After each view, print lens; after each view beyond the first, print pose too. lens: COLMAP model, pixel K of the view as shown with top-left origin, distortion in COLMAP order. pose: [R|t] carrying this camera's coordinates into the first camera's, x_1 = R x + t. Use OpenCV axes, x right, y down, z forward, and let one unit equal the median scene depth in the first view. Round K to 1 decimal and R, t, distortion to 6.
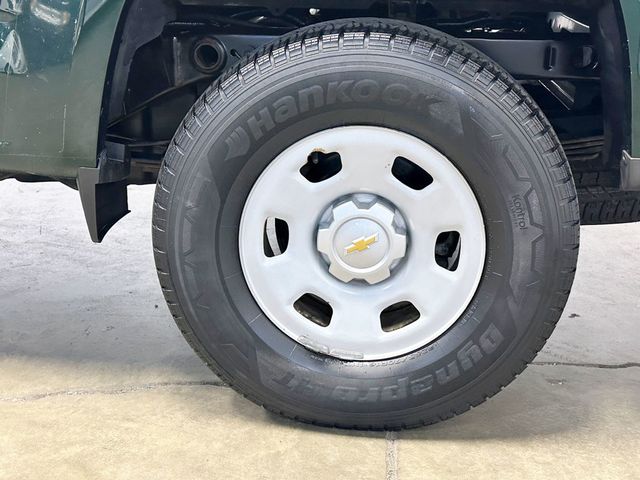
lens RADIAL K [[764.9, 0, 320.0], [0, 764.9, 240.0], [0, 0, 1]] dist [0.089555, 0.002418]
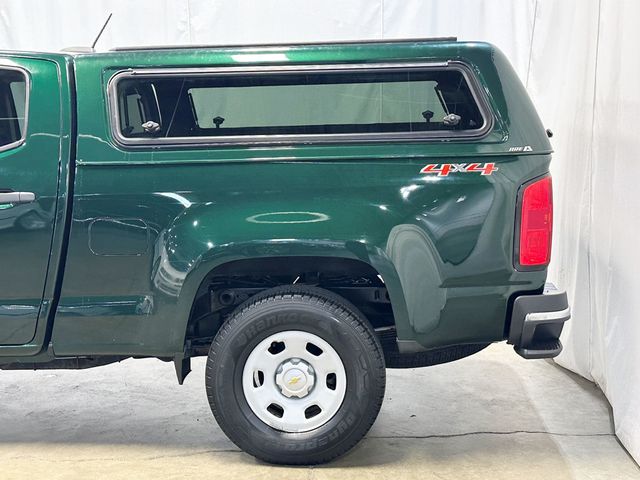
lens RADIAL K [[764.9, 0, 320.0], [0, 764.9, 240.0], [0, 0, 1]] dist [0.089555, 0.002418]
pose [[0.999101, -0.035257, 0.023531, 0.090259], [0.039206, 0.979664, -0.196776, 0.049812], [-0.016114, 0.197522, 0.980166, -1.385869]]
